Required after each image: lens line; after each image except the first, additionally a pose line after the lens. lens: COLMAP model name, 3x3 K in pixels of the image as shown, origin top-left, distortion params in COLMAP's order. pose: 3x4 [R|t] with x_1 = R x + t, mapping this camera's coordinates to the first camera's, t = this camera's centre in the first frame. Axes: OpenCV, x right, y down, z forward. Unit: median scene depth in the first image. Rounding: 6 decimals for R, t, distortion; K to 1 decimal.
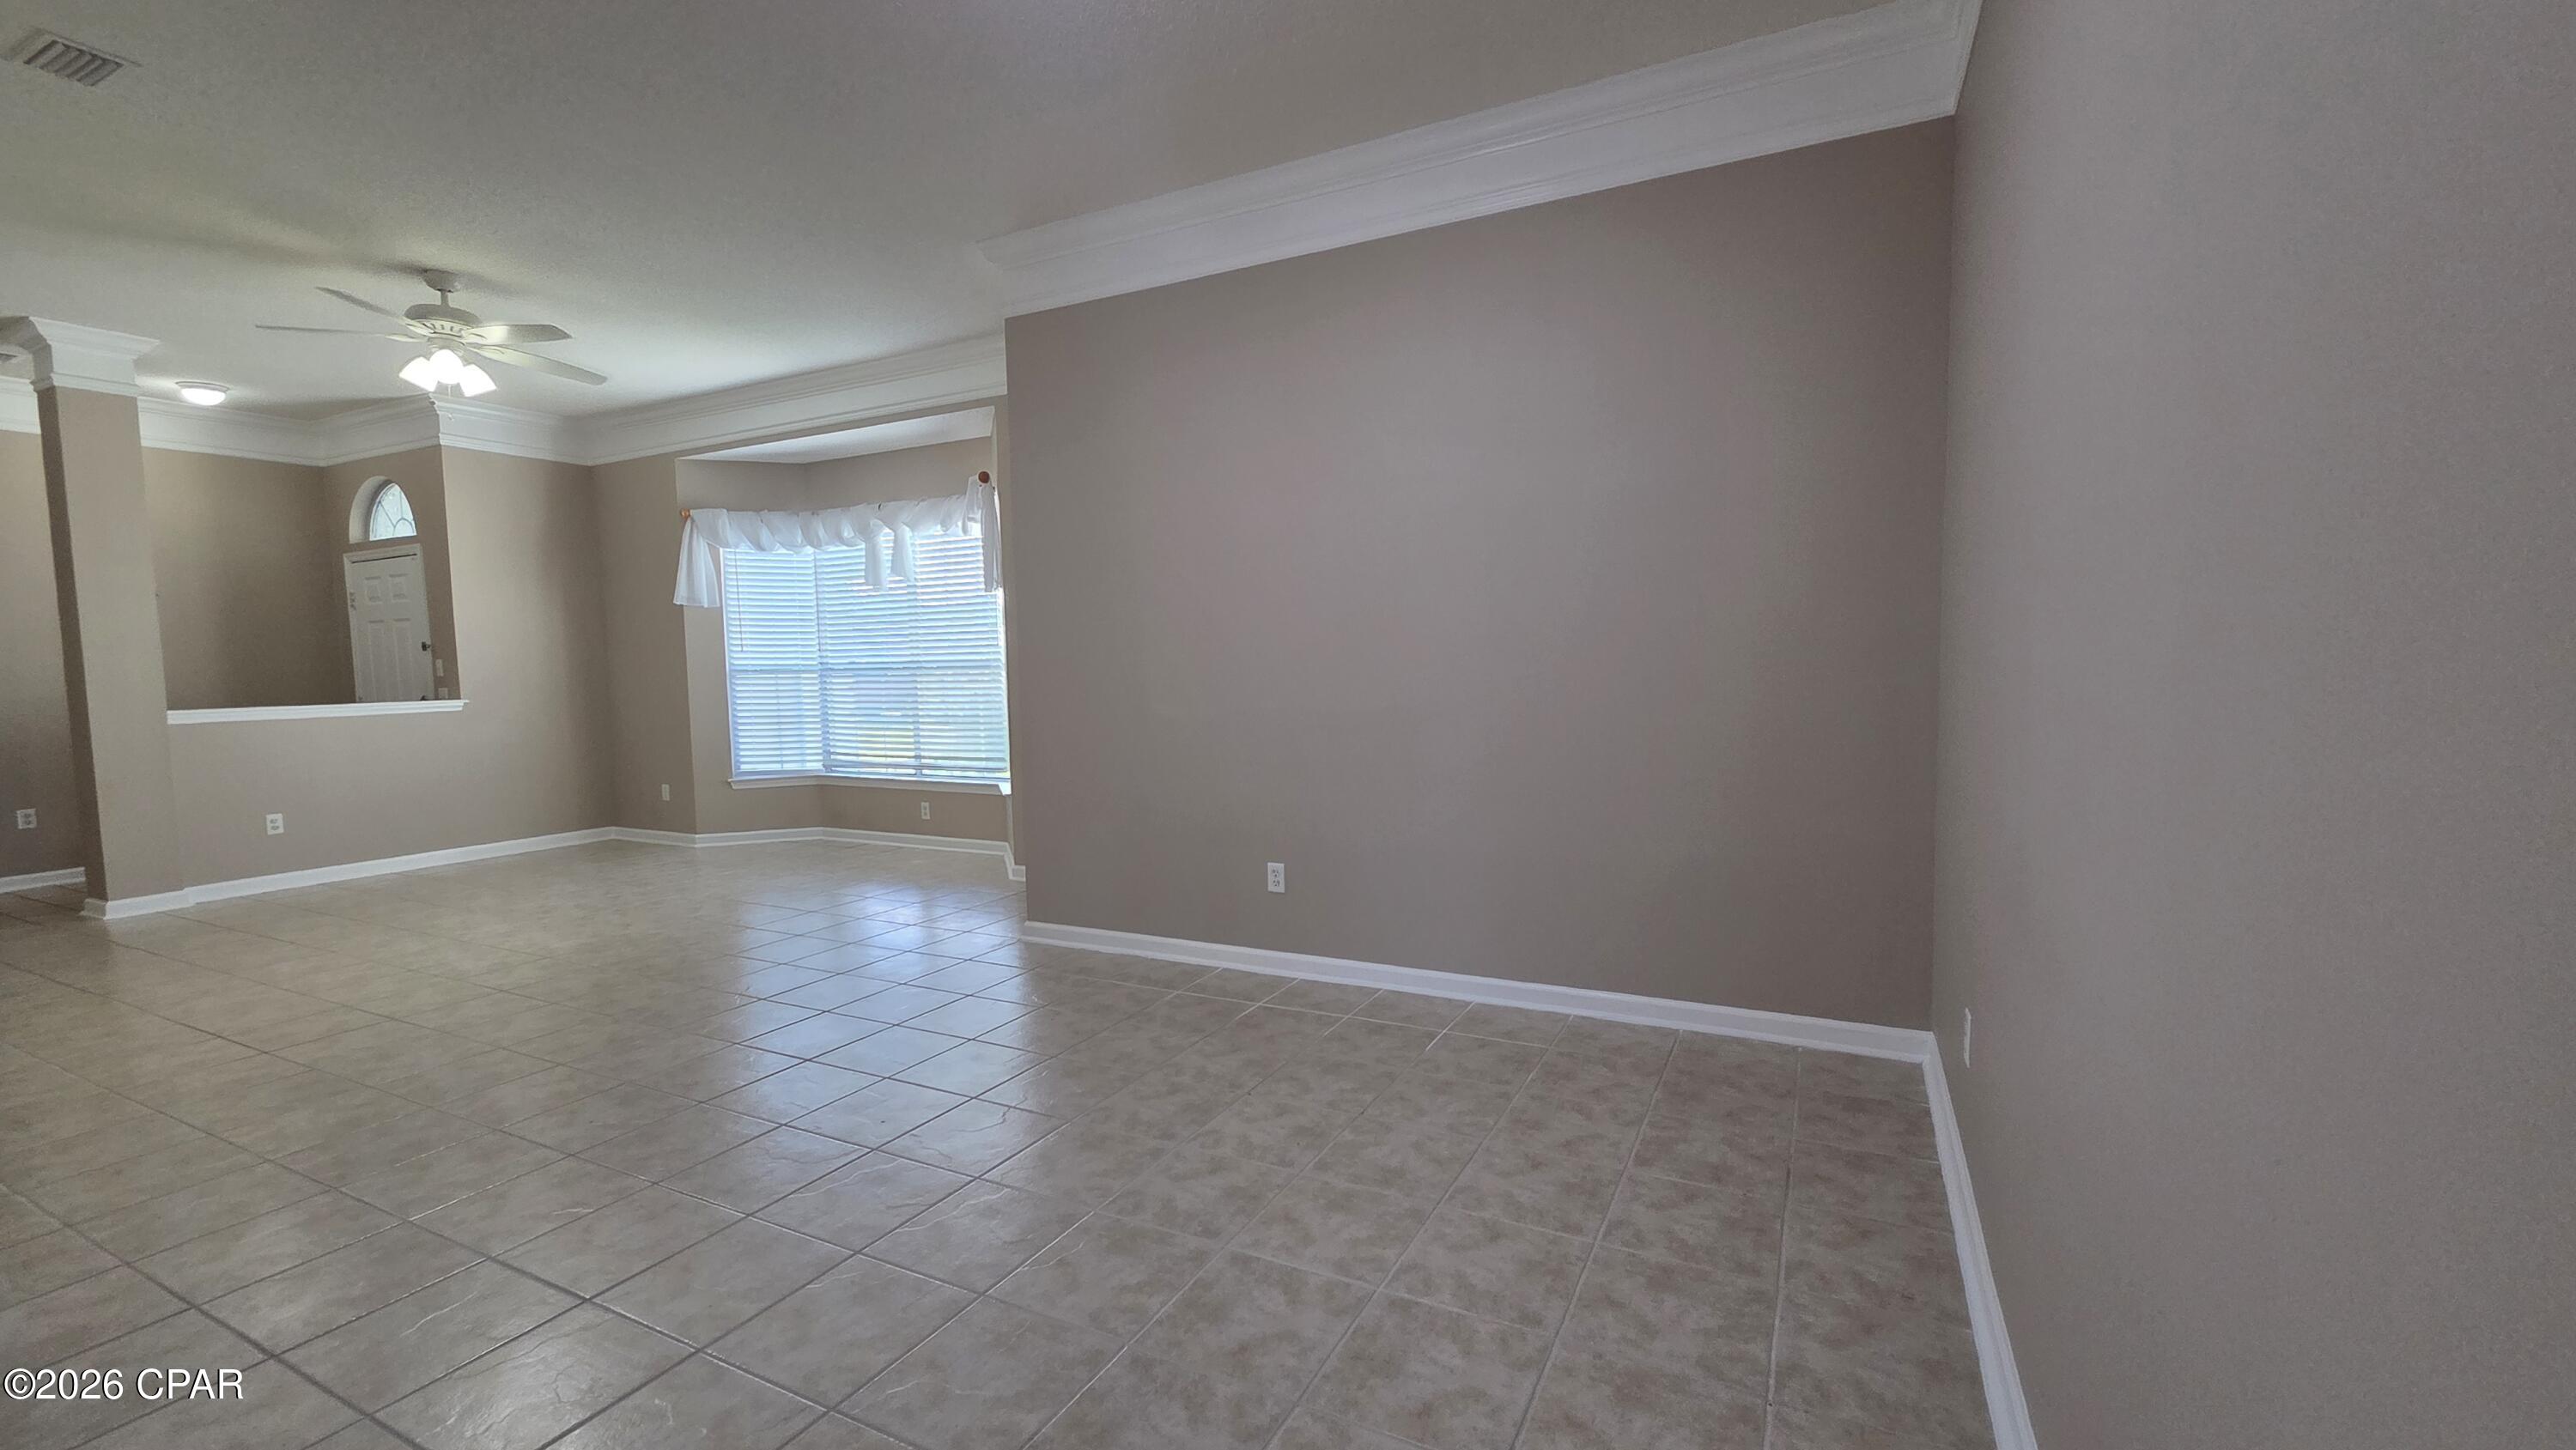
lens RADIAL K [[1048.5, 0, 1272.0], [0, 1048.5, 730.7], [0, 0, 1]] dist [0.006470, -0.001979]
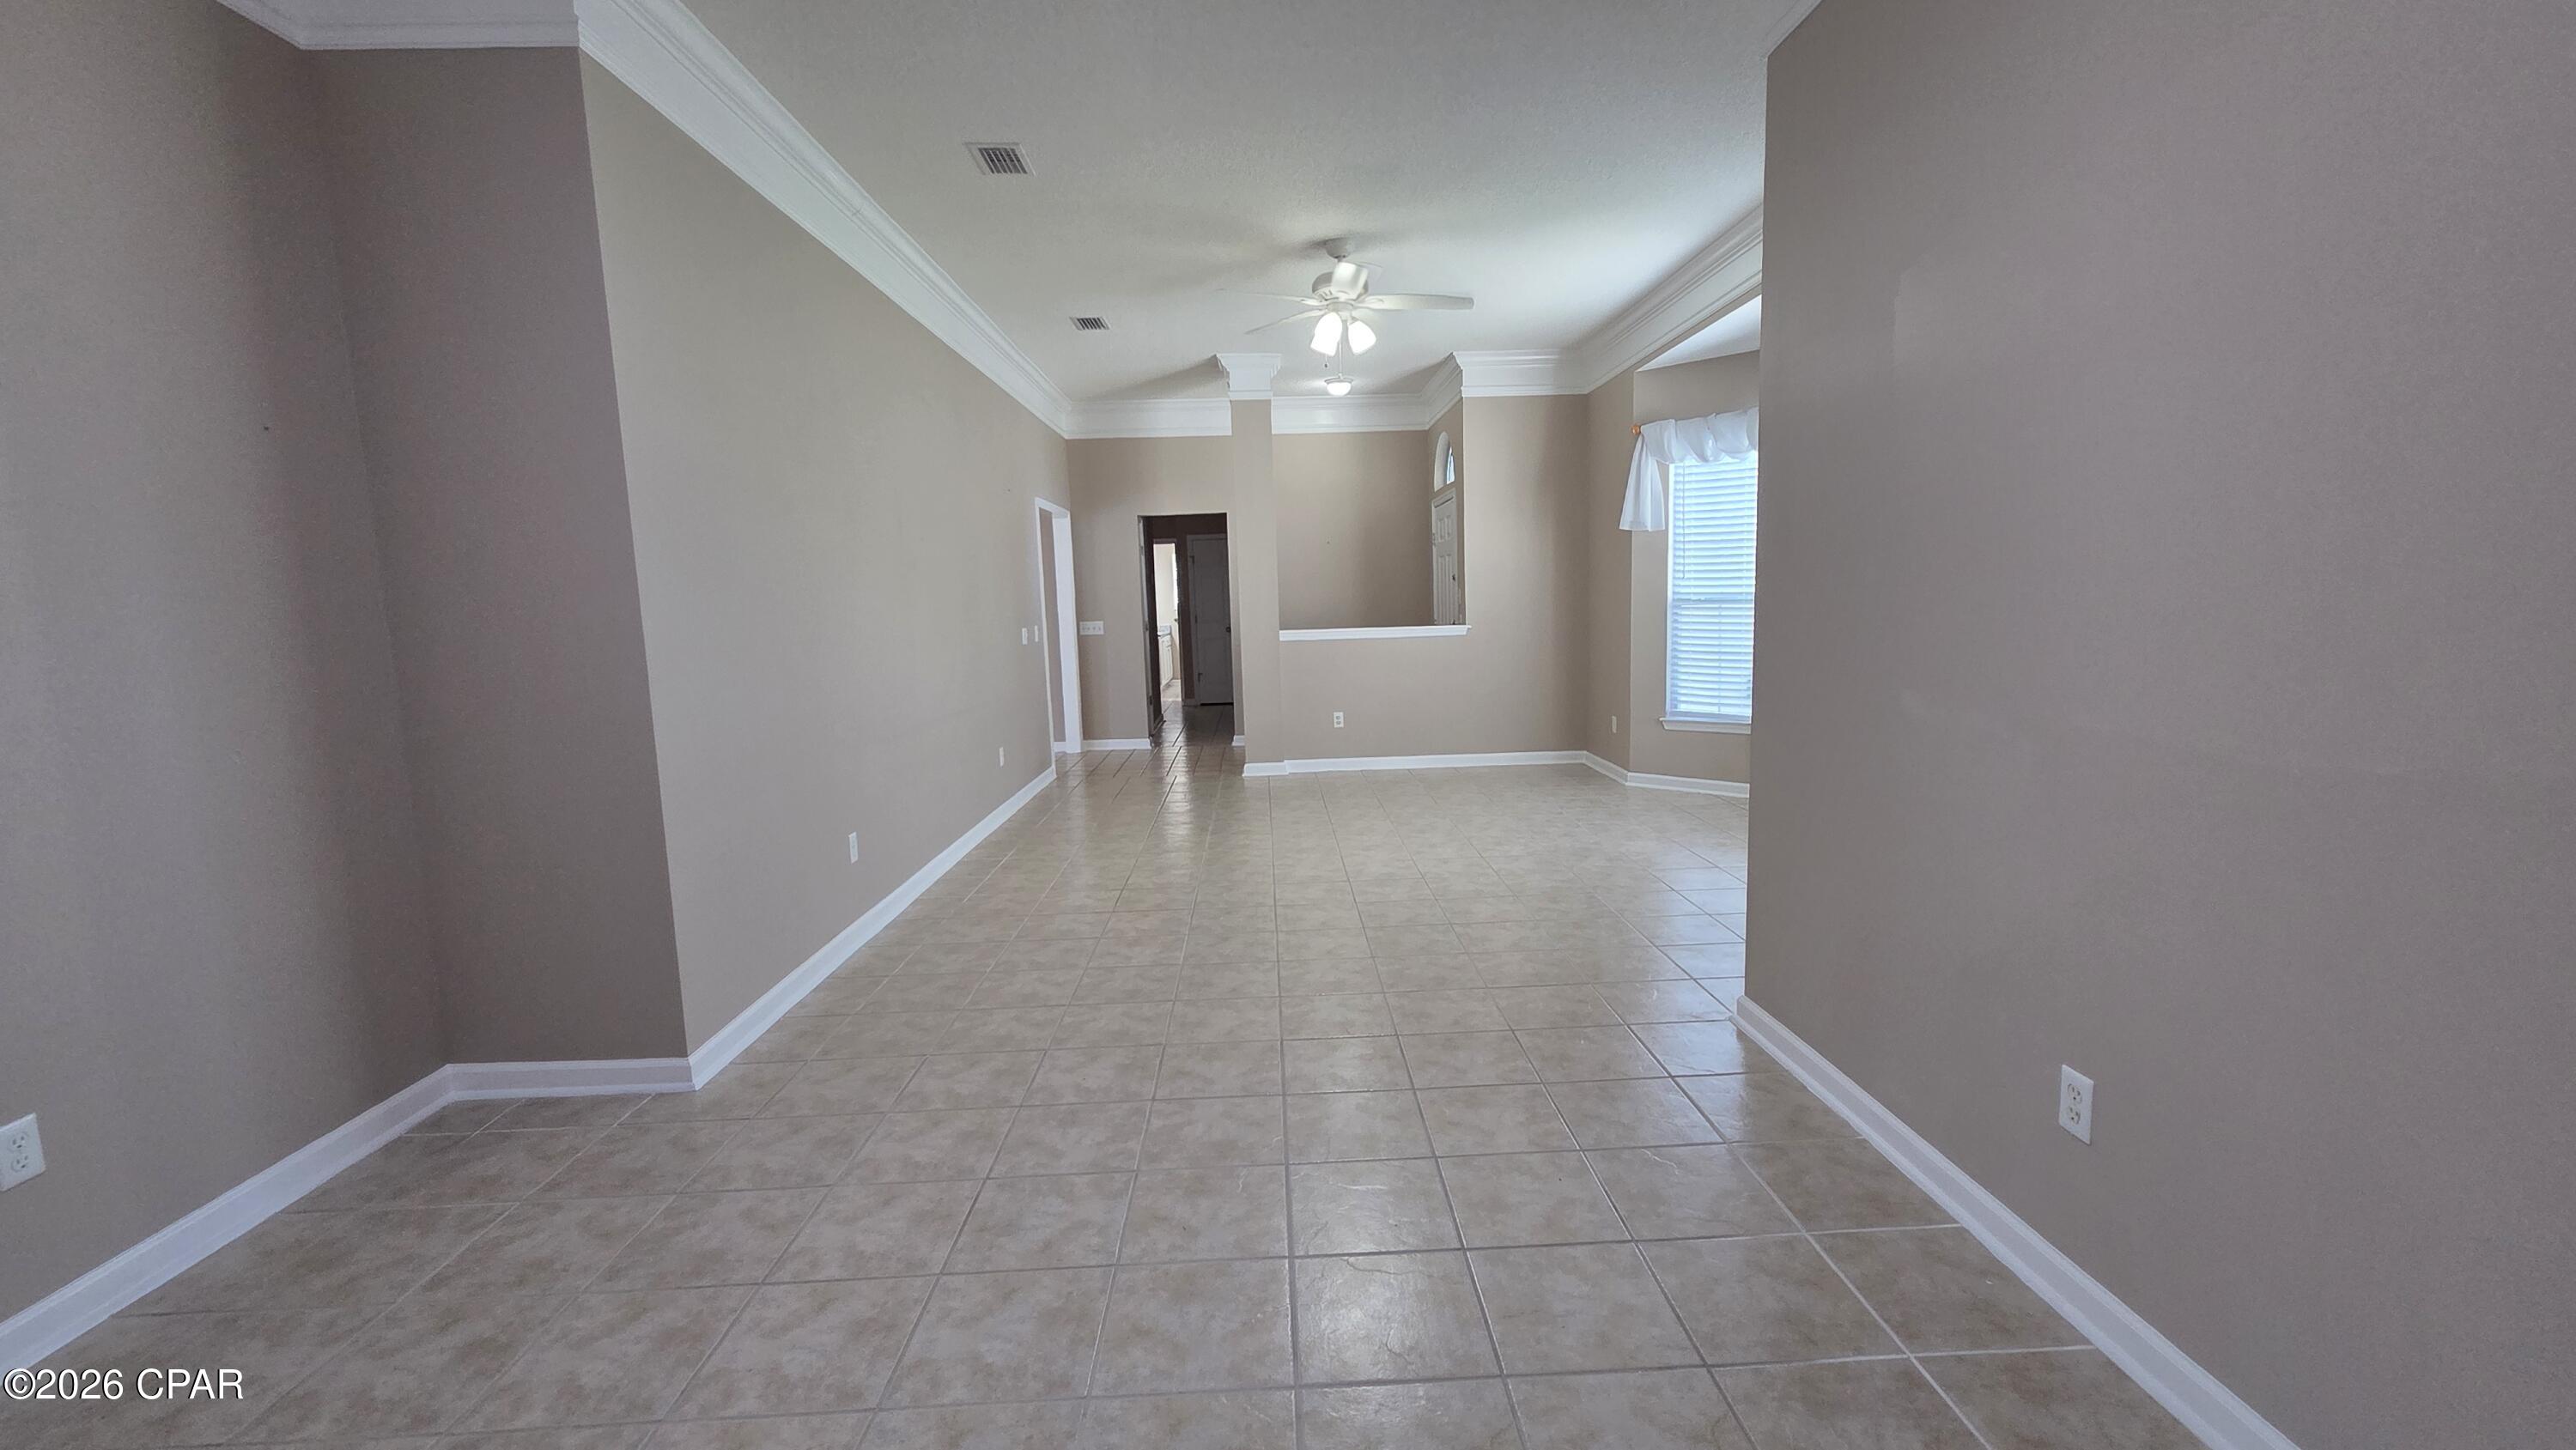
lens RADIAL K [[1048.5, 0, 1293.9], [0, 1048.5, 721.5], [0, 0, 1]] dist [0.006470, -0.001979]
pose [[0.500741, 0.106857, -0.858976, 0.115104], [-0.039484, 0.994138, 0.100654, -0.031752], [0.864696, -0.016486, 0.502025, 0.264096]]
